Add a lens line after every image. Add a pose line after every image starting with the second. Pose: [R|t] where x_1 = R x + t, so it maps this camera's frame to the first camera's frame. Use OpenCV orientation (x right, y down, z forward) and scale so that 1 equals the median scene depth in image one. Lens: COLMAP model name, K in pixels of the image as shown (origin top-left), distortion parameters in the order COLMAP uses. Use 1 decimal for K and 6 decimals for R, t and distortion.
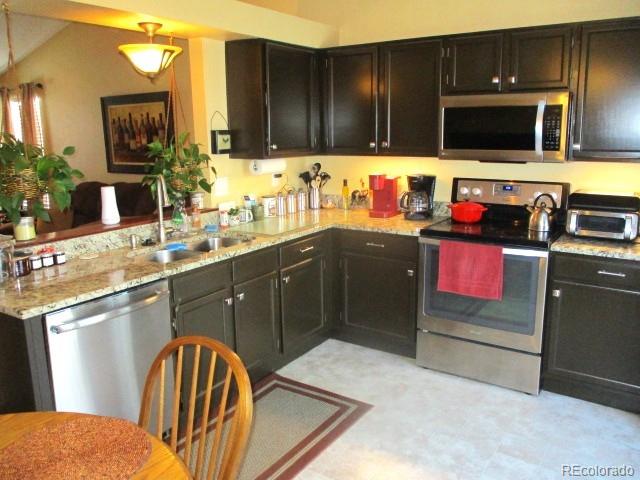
lens RADIAL K [[534.3, 0, 315.1], [0, 534.3, 238.9], [0, 0, 1]] dist [-0.032177, 0.004359]
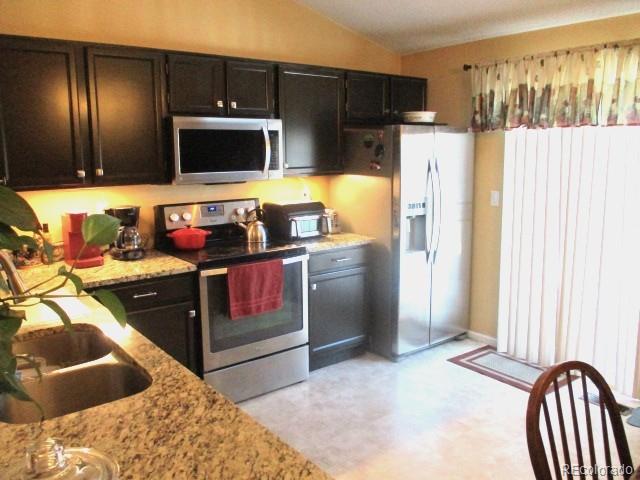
lens RADIAL K [[534.3, 0, 315.1], [0, 534.3, 238.9], [0, 0, 1]] dist [-0.032177, 0.004359]
pose [[0.314589, -0.153443, 0.936744, -0.613332], [0.202729, 0.974940, 0.091616, -0.105438], [-0.927327, 0.161084, 0.337812, 0.539053]]
